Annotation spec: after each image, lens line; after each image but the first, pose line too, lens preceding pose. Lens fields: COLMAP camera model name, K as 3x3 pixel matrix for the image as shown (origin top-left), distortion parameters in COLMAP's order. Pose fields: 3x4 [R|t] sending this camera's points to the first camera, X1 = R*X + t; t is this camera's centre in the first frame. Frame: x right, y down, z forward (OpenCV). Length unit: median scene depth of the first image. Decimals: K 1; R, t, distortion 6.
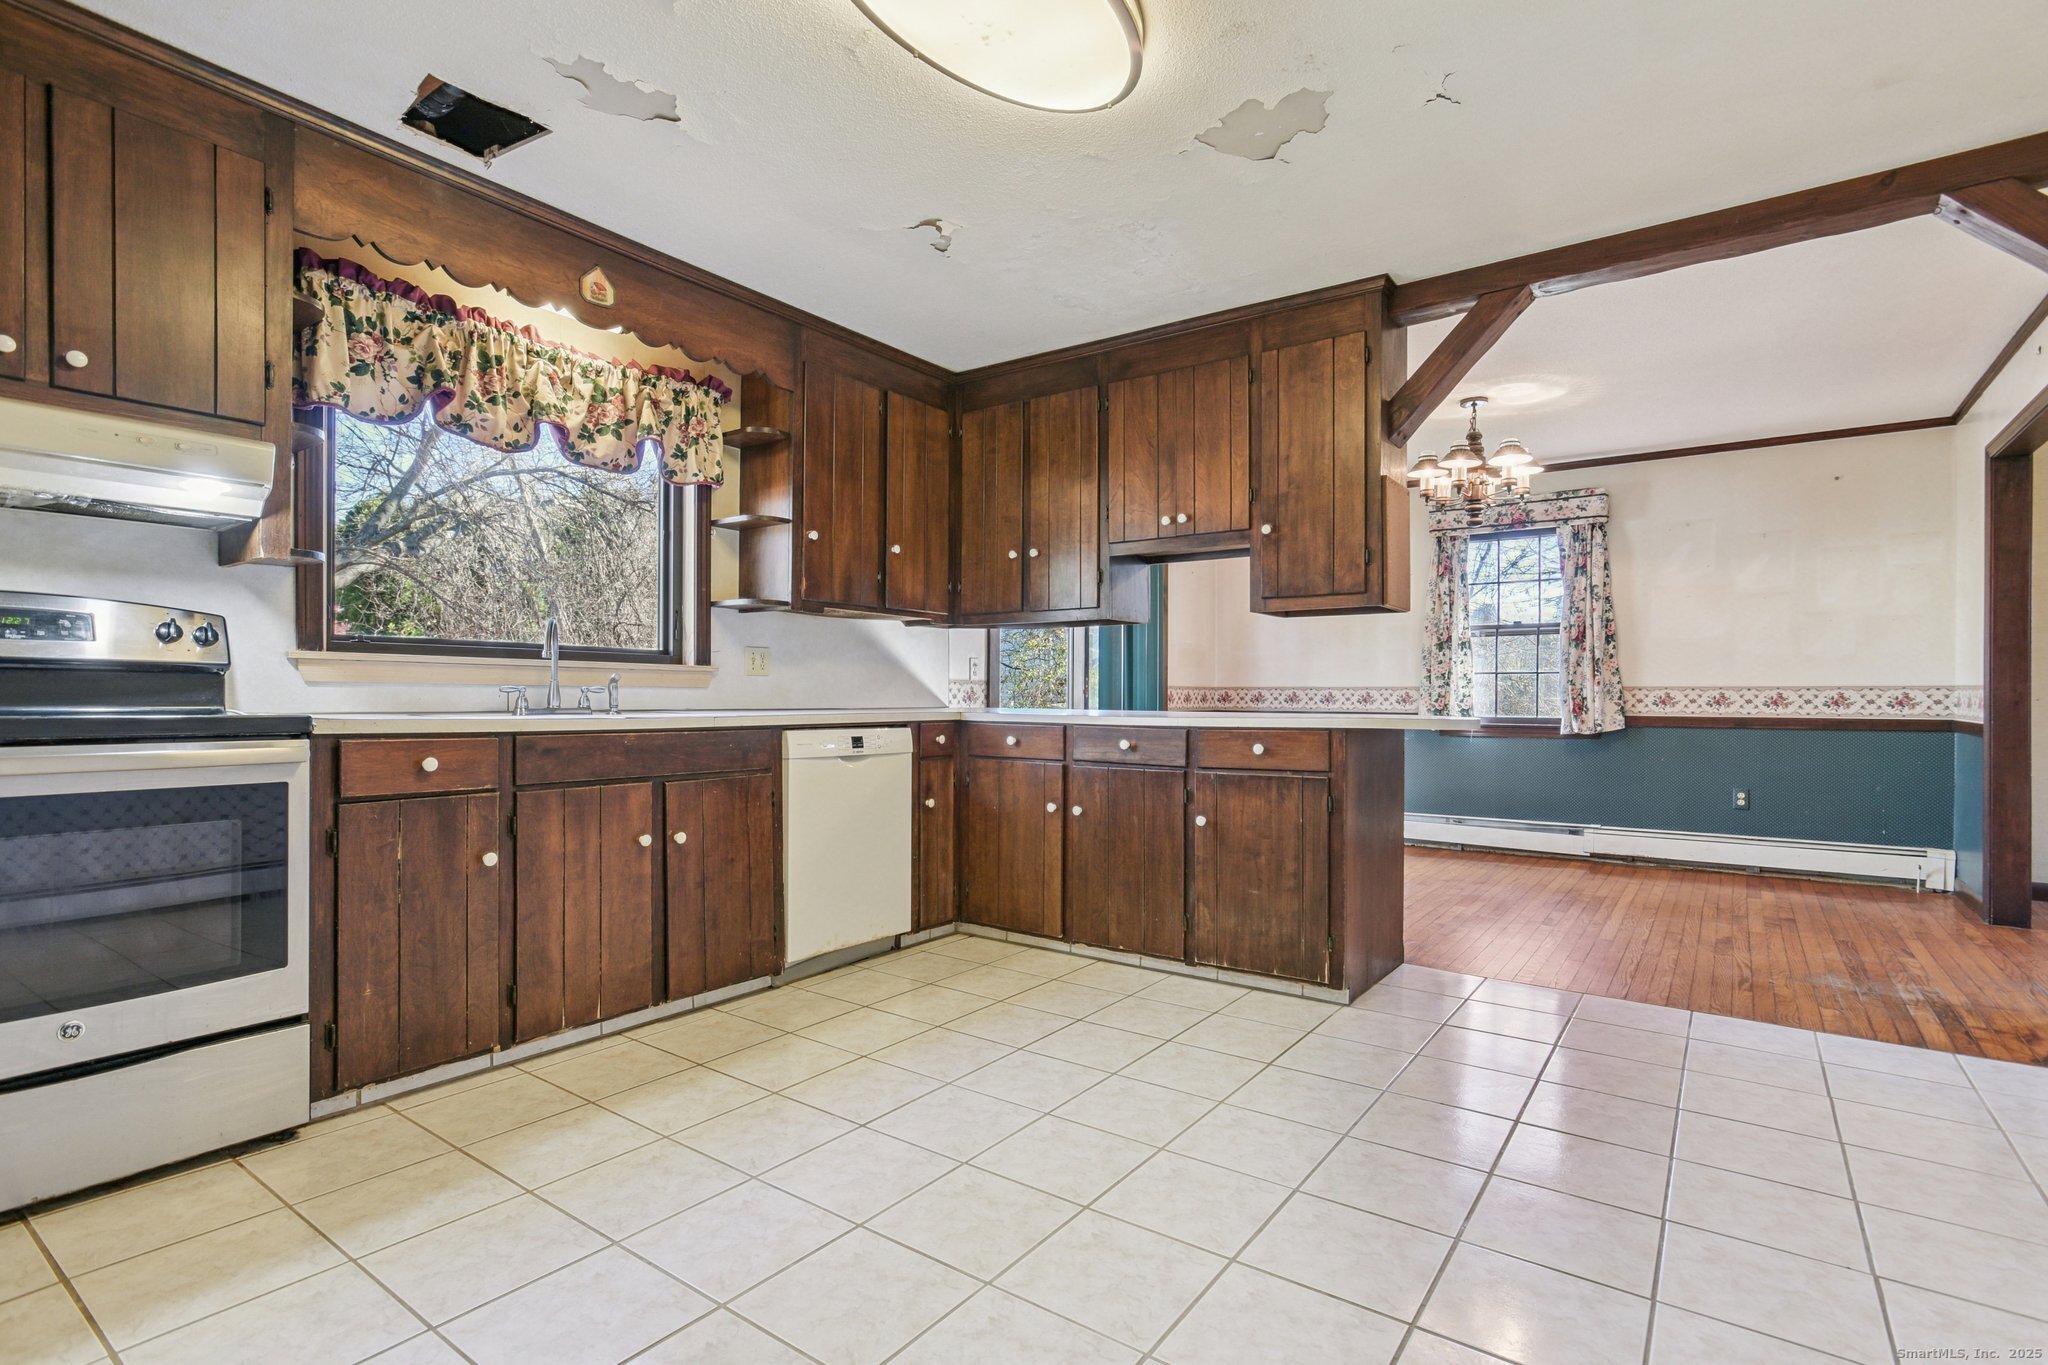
lens RADIAL K [[987.8, 0, 1031.6], [0, 987.8, 696.1], [0, 0, 1]] dist [-0.021977, 0.007435]
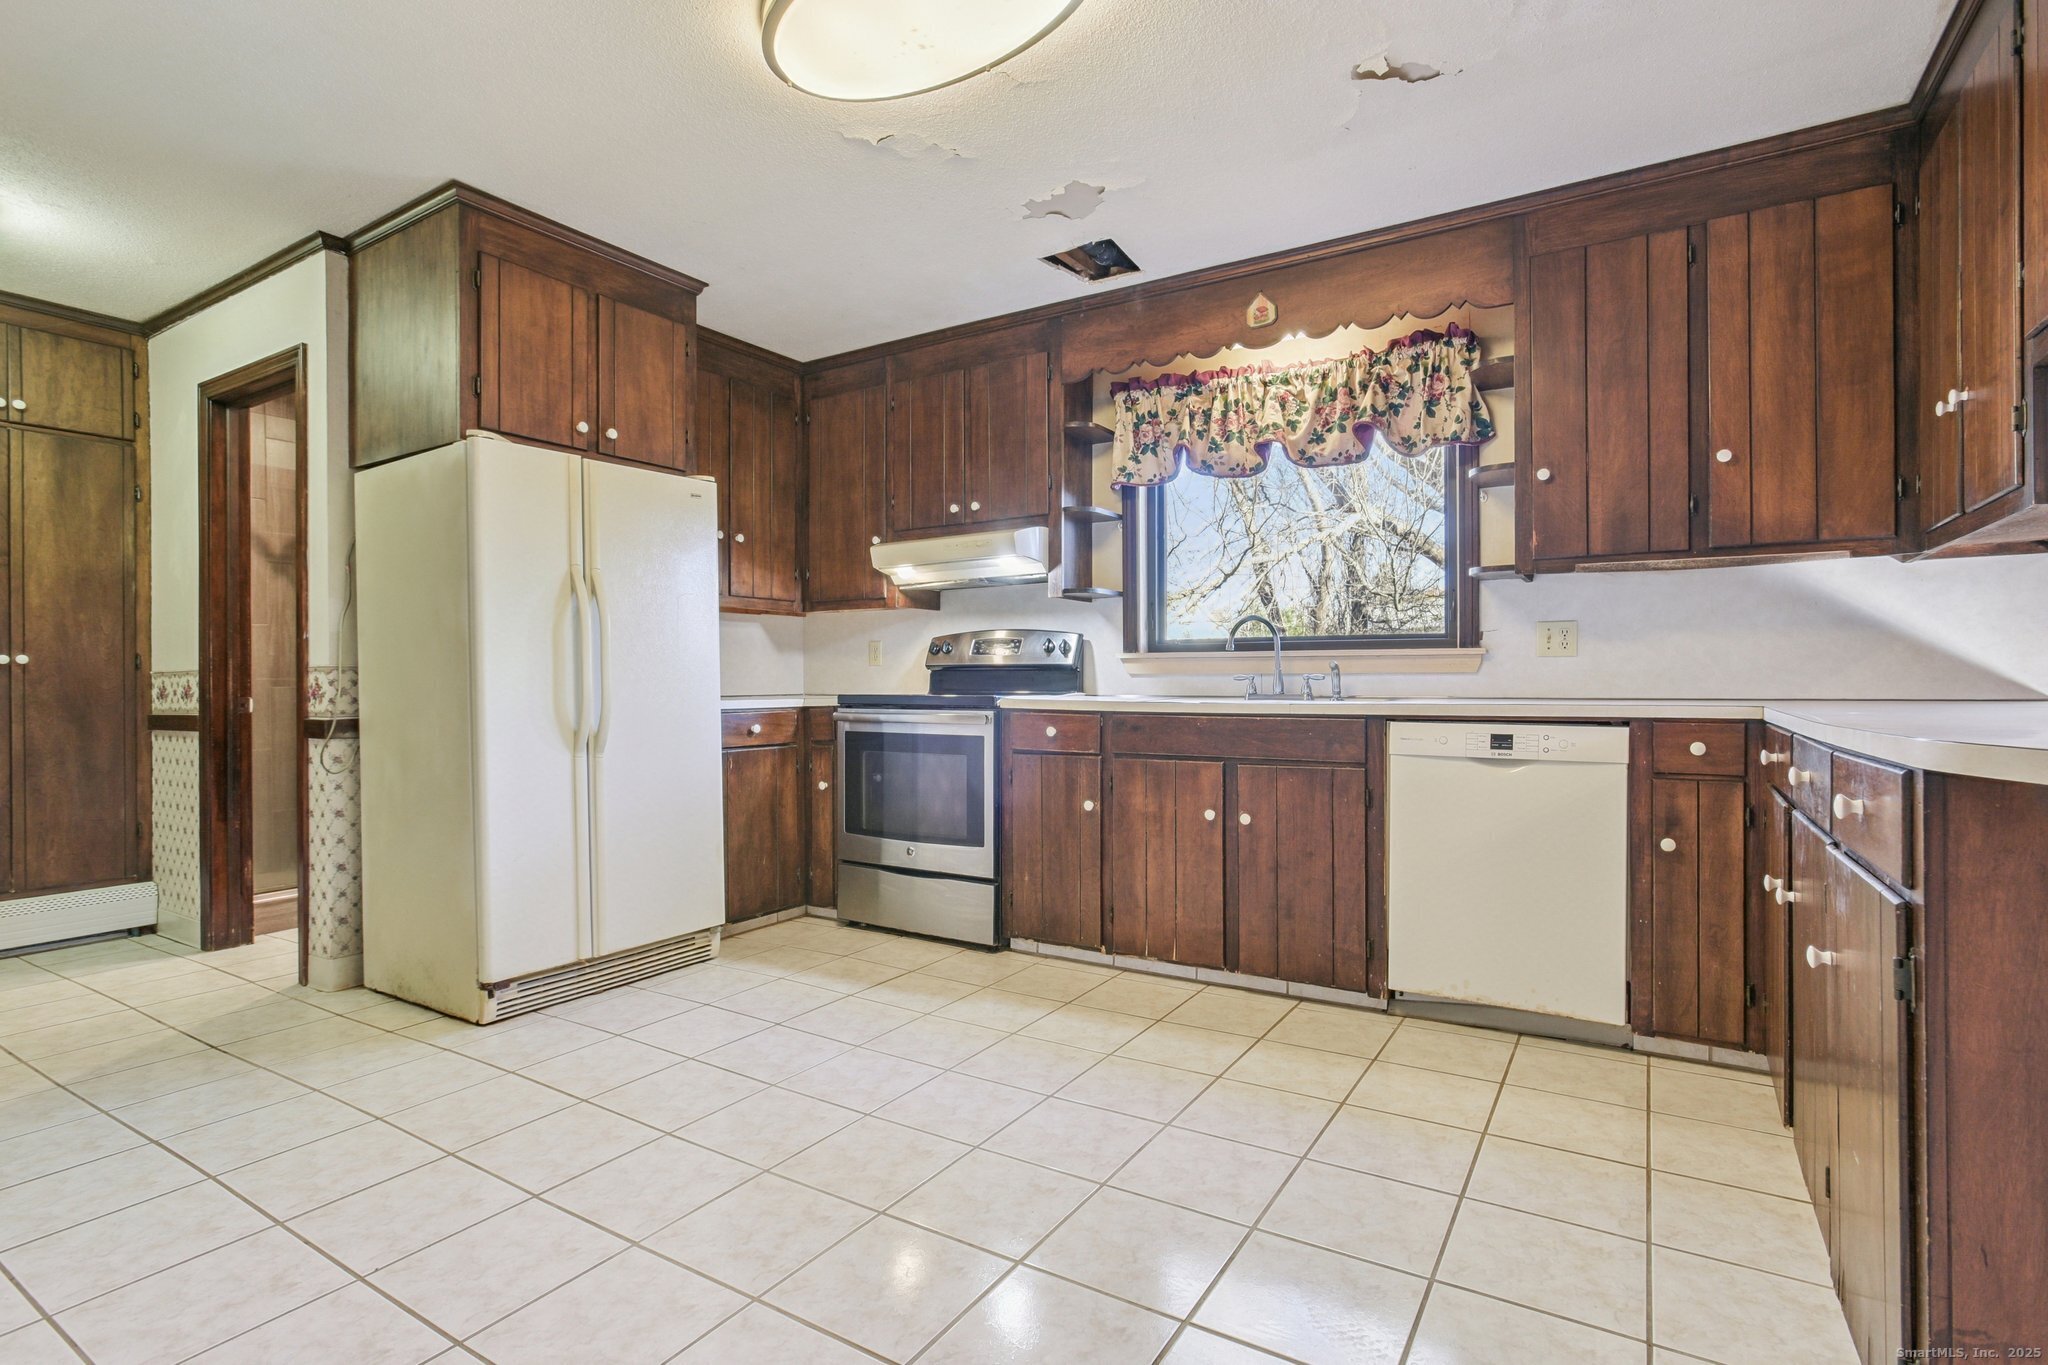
lens RADIAL K [[987.8, 0, 1033.2], [0, 987.8, 680.4], [0, 0, 1]] dist [-0.021977, 0.007435]
pose [[0.067365, -0.006727, -0.997706, 0.657560], [0.003635, 0.999972, -0.006497, 0.003077], [0.997722, -0.003189, 0.067387, 0.691446]]
